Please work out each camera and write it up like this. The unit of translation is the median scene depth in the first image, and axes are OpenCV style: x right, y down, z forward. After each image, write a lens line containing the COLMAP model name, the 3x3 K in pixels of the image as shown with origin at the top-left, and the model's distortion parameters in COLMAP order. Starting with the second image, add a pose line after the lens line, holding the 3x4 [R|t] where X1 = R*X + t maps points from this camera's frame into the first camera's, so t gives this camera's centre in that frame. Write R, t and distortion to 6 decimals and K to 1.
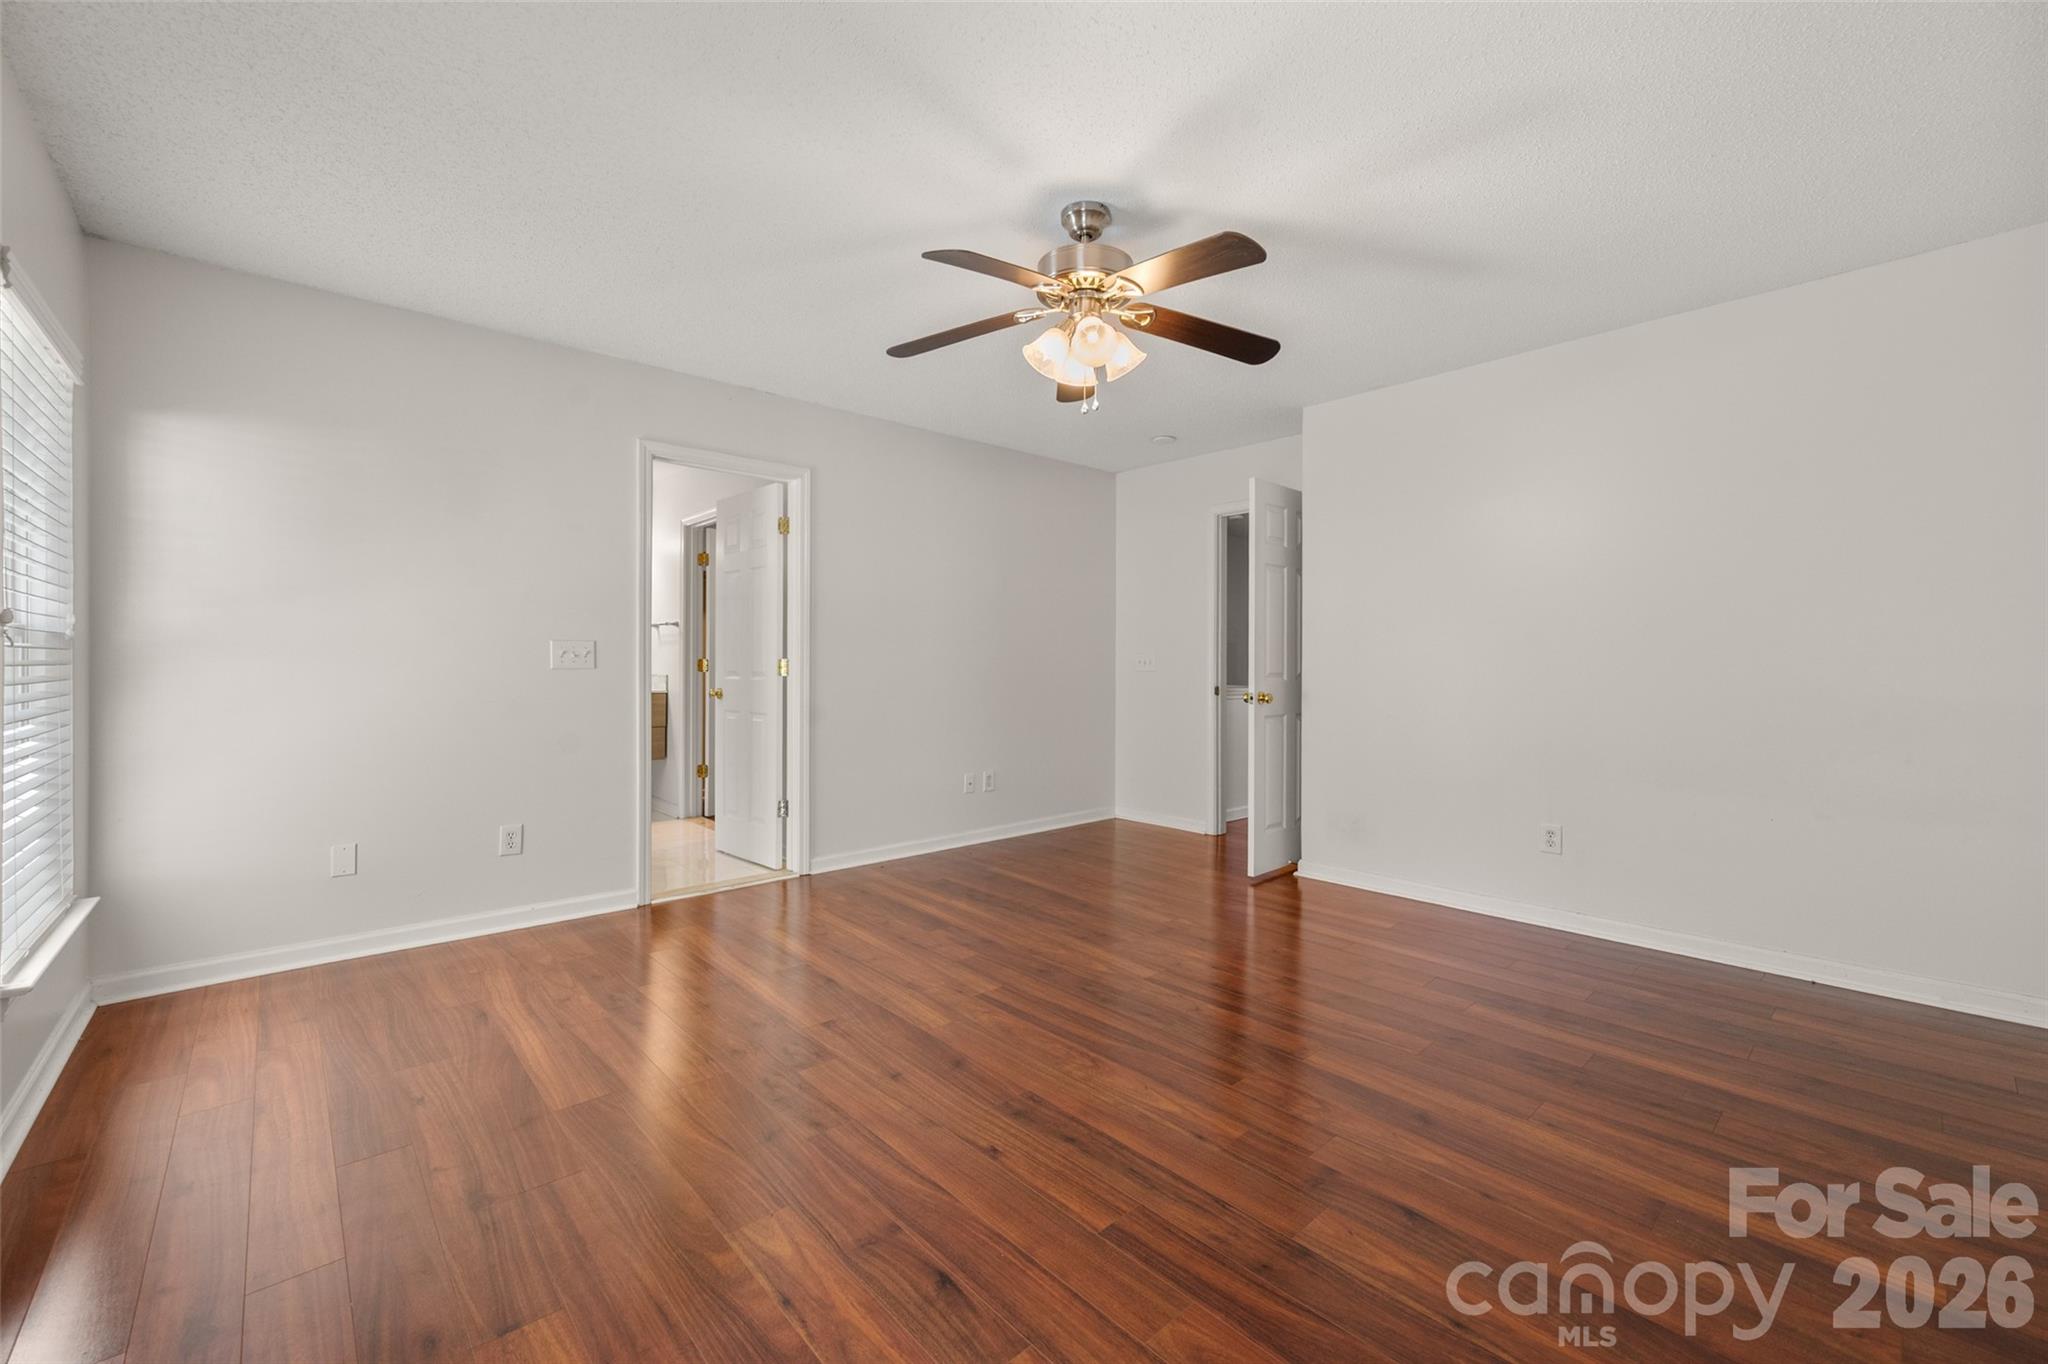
lens RADIAL K [[843.9, 0, 1032.4], [0, 843.9, 669.1], [0, 0, 1]] dist [0.001661, 0.000097]
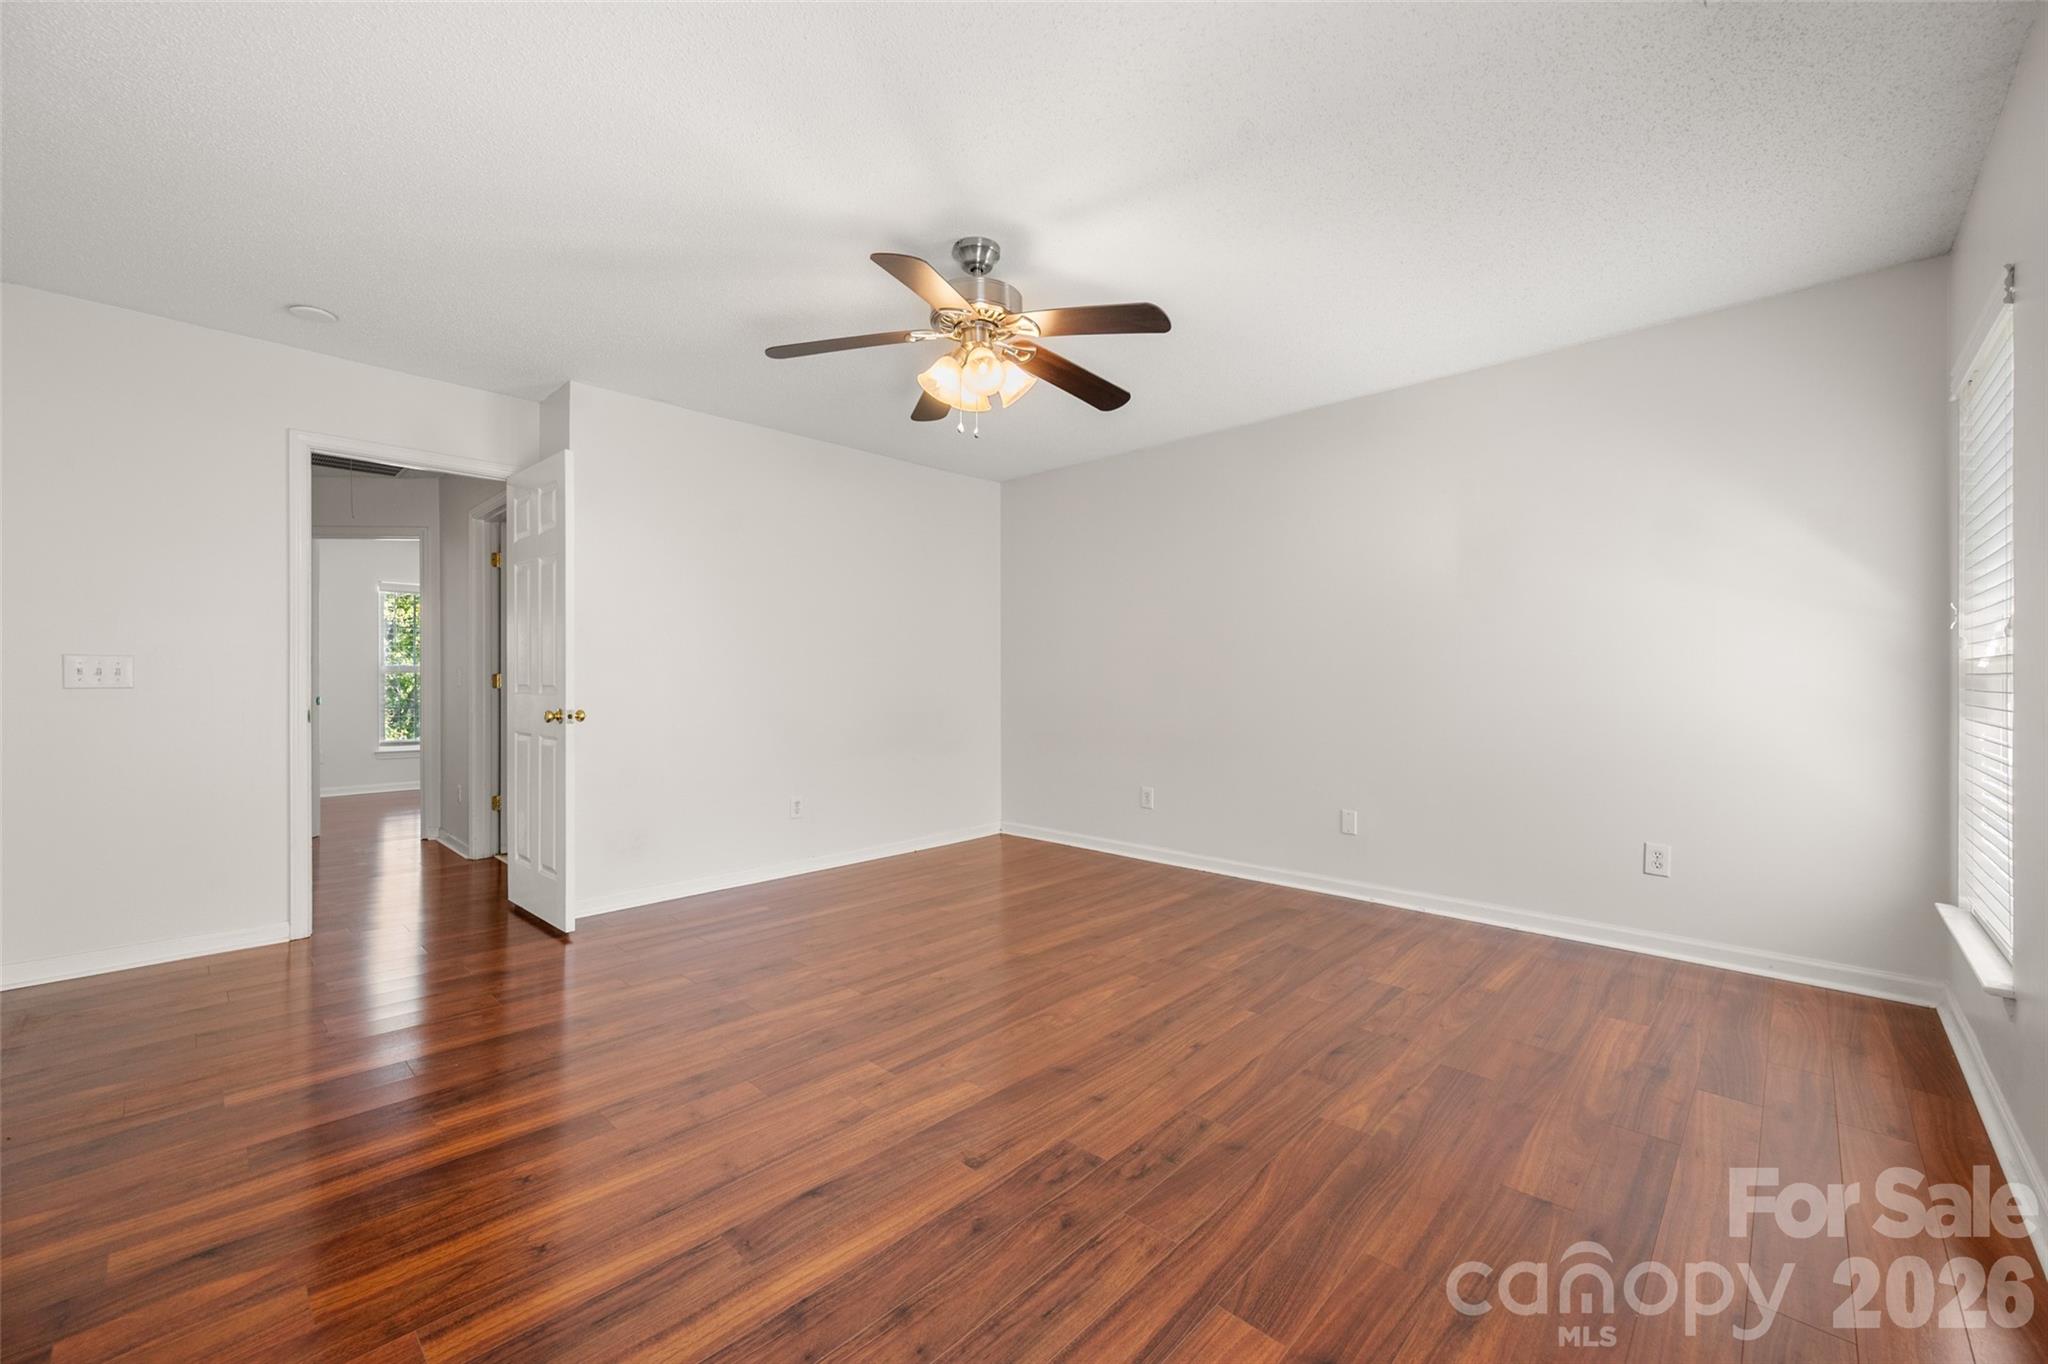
lens RADIAL K [[836.0, 0, 1024.3], [0, 836.0, 694.0], [0, 0, 1]] dist [-0.000451, -0.000232]
pose [[-0.091128, -0.020943, 0.995619, -0.993544], [0.006376, 0.999746, 0.021614, -0.005546], [-0.995819, 0.008318, -0.090971, 1.050979]]
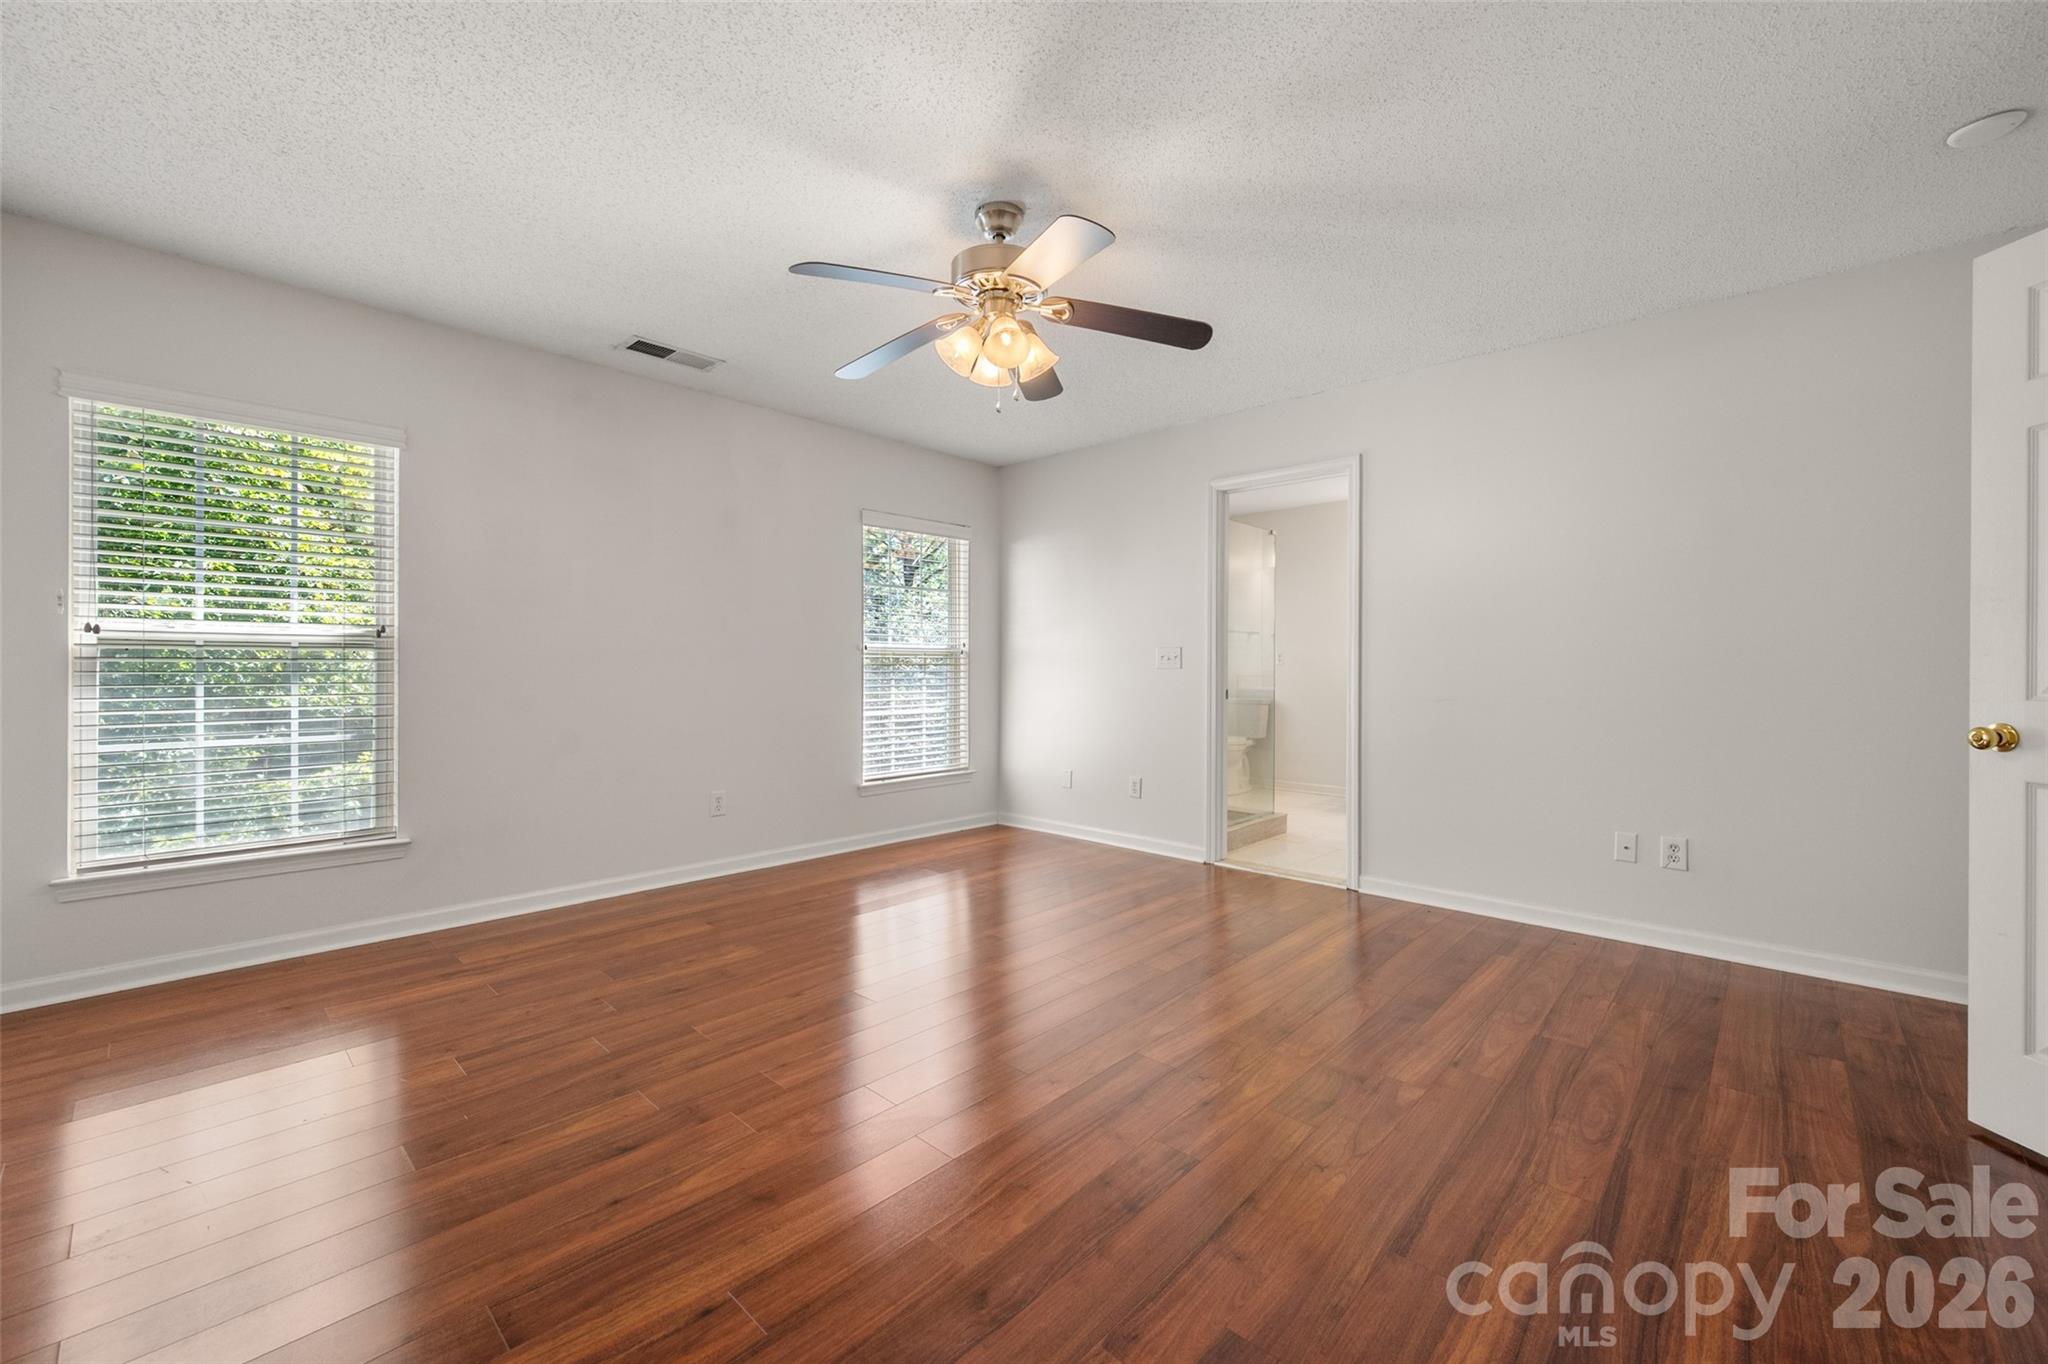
lens RADIAL K [[799.3, 0, 991.2], [0, 799.3, 669.5], [0, 0, 1]] dist [-0.001952, -0.000102]
pose [[0.062620, 0.001950, -0.998036, 1.026005], [-0.008766, 0.999961, 0.001404, 0.003515], [0.997999, 0.008661, 0.062635, 0.946750]]
